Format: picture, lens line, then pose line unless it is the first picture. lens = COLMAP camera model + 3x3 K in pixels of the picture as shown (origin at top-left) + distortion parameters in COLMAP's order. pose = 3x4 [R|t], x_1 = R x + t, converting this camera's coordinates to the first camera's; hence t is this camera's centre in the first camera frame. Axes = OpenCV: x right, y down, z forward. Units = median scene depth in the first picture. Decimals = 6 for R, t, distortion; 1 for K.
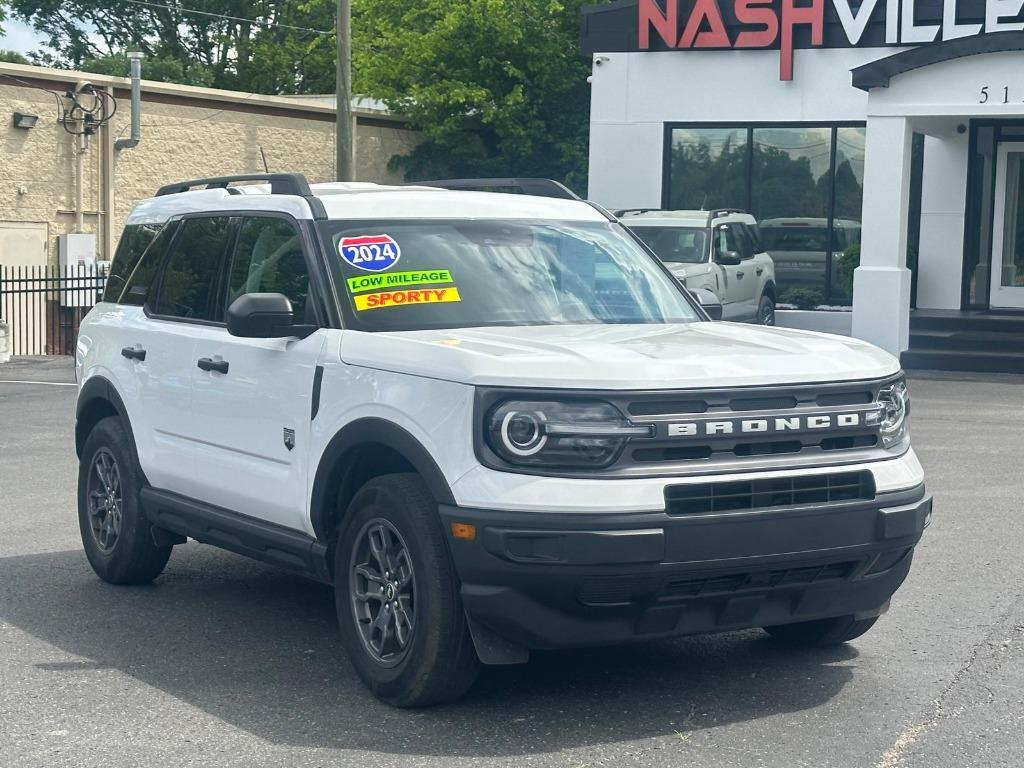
lens RADIAL K [[1894.3, 0, 512.8], [0, 1894.3, 376.3], [0, 0, 1]] dist [0.132040, 0.000000]
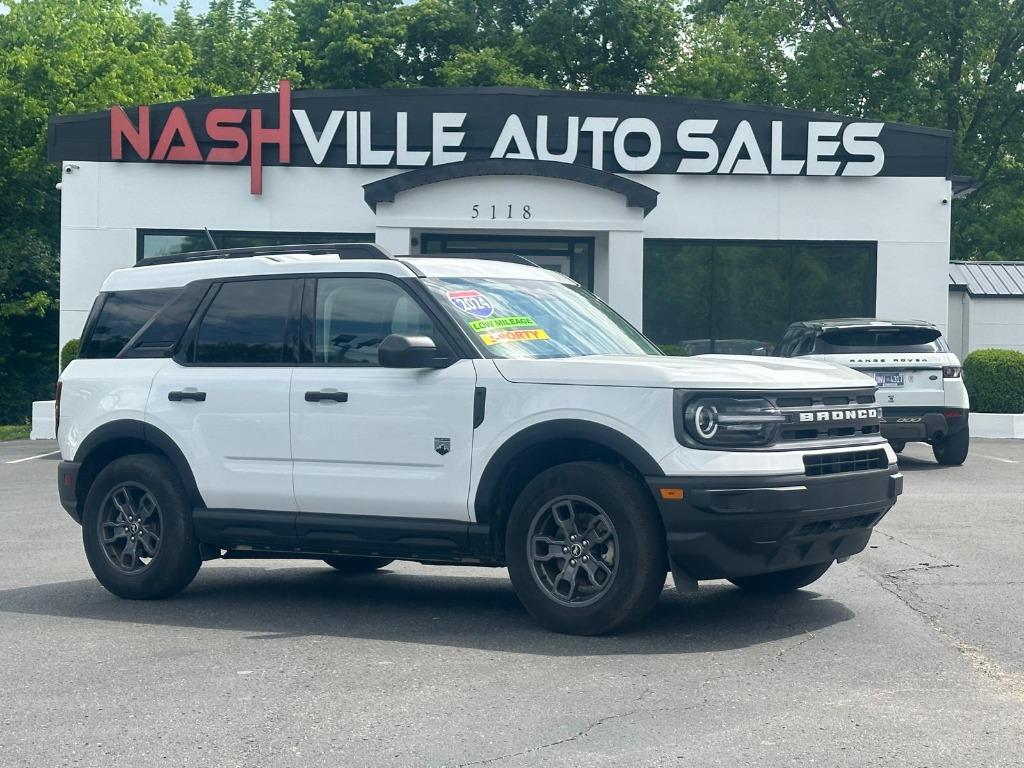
lens RADIAL K [[1894.3, 0, 521.0], [0, 1894.3, 389.5], [0, 0, 1]] dist [0.132040, 0.000000]
pose [[0.913782, -0.012464, 0.406015, -0.192832], [0.035665, 0.998131, -0.049629, 0.019804], [-0.404637, 0.059831, 0.912518, -0.061767]]
